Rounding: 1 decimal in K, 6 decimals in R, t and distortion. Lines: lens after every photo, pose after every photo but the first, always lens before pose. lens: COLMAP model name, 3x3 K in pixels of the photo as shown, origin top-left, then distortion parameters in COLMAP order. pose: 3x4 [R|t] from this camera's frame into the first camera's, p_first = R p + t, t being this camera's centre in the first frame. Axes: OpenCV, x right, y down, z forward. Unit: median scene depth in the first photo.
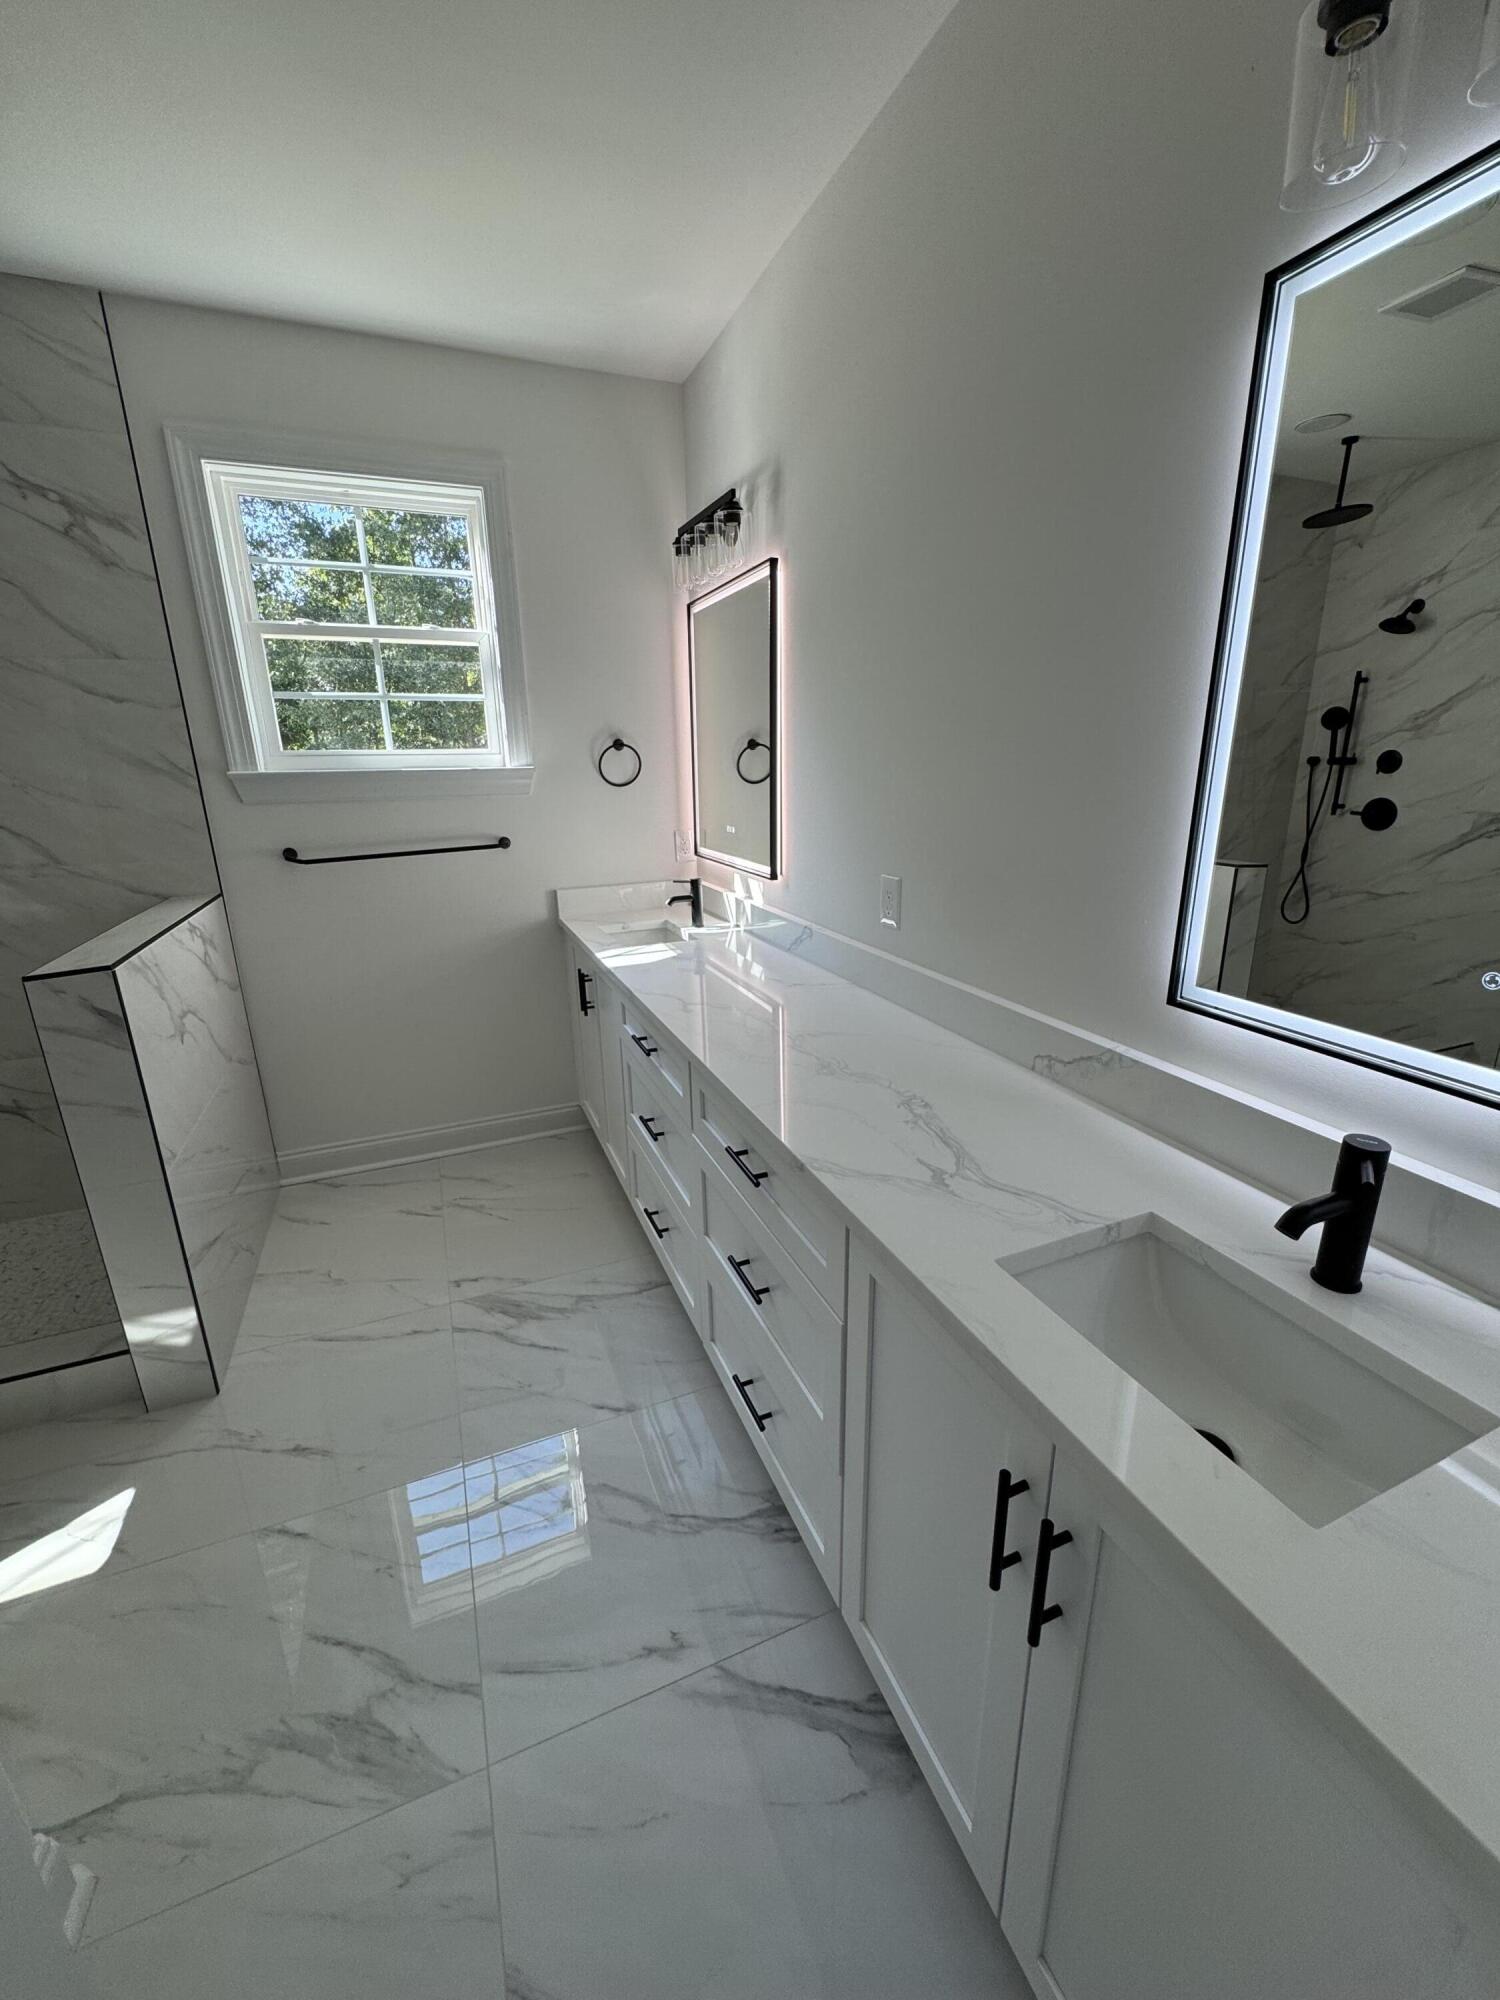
lens RADIAL K [[799.5, 0, 752.7], [0, 799.5, 997.5], [0, 0, 1]] dist [-0.003139, -0.000244]
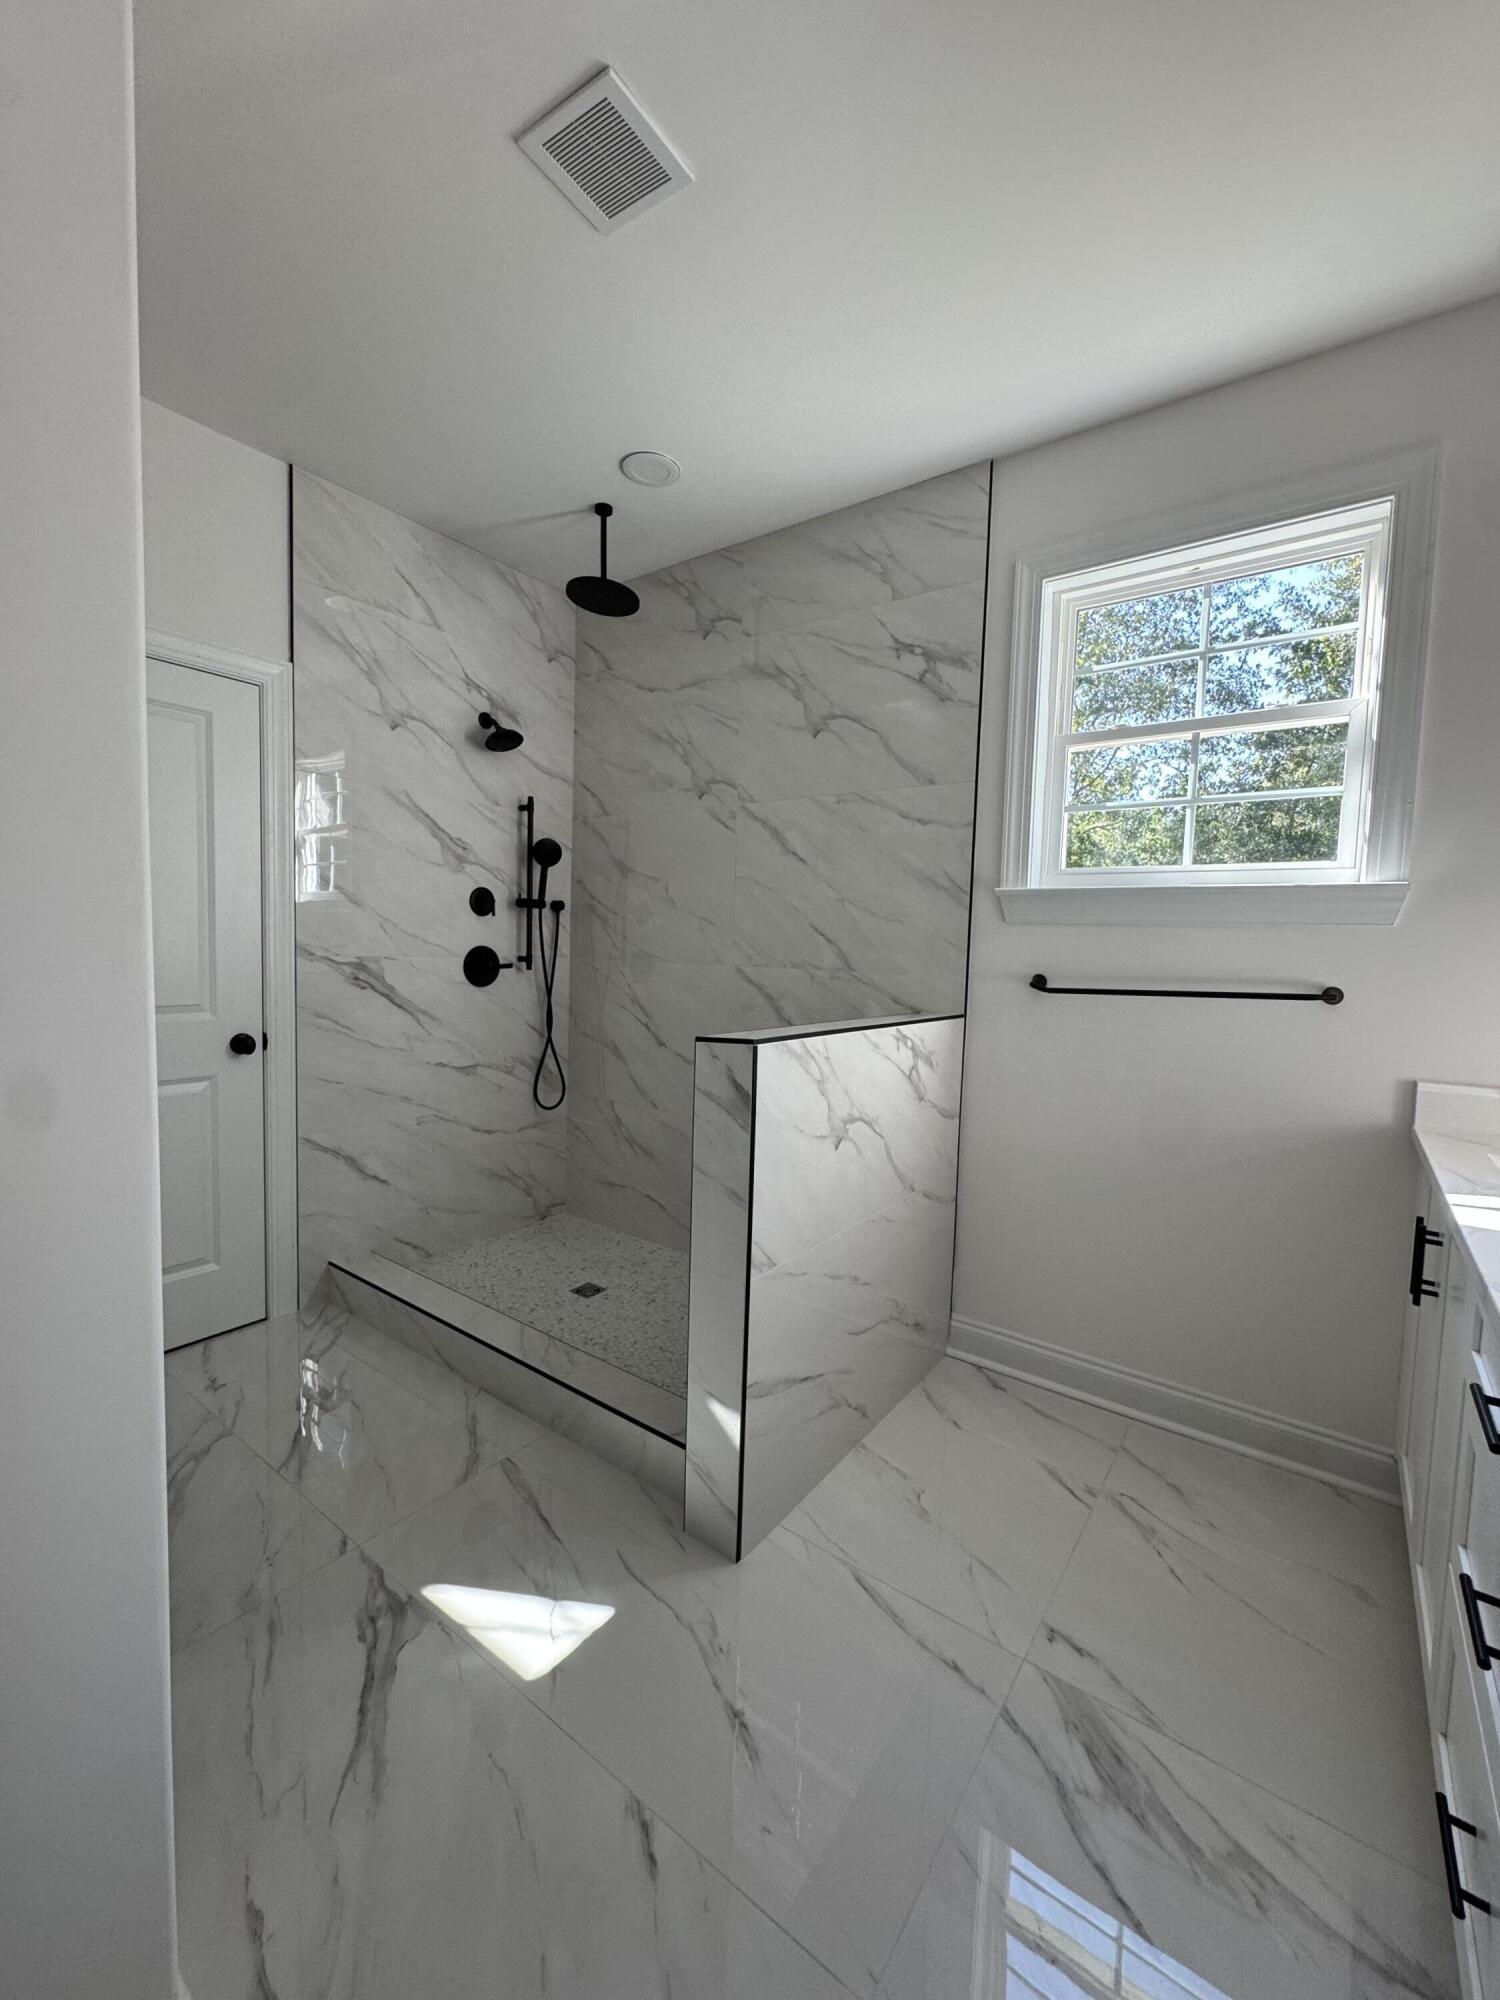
lens RADIAL K [[799.5, 0, 752.7], [0, 799.5, 997.5], [0, 0, 1]] dist [-0.003139, -0.000244]
pose [[0.518140, 0.087419, -0.850816, 0.001489], [-0.281359, 0.956819, -0.073035, -0.012360], [0.807693, 0.277227, 0.520363, 0.328420]]
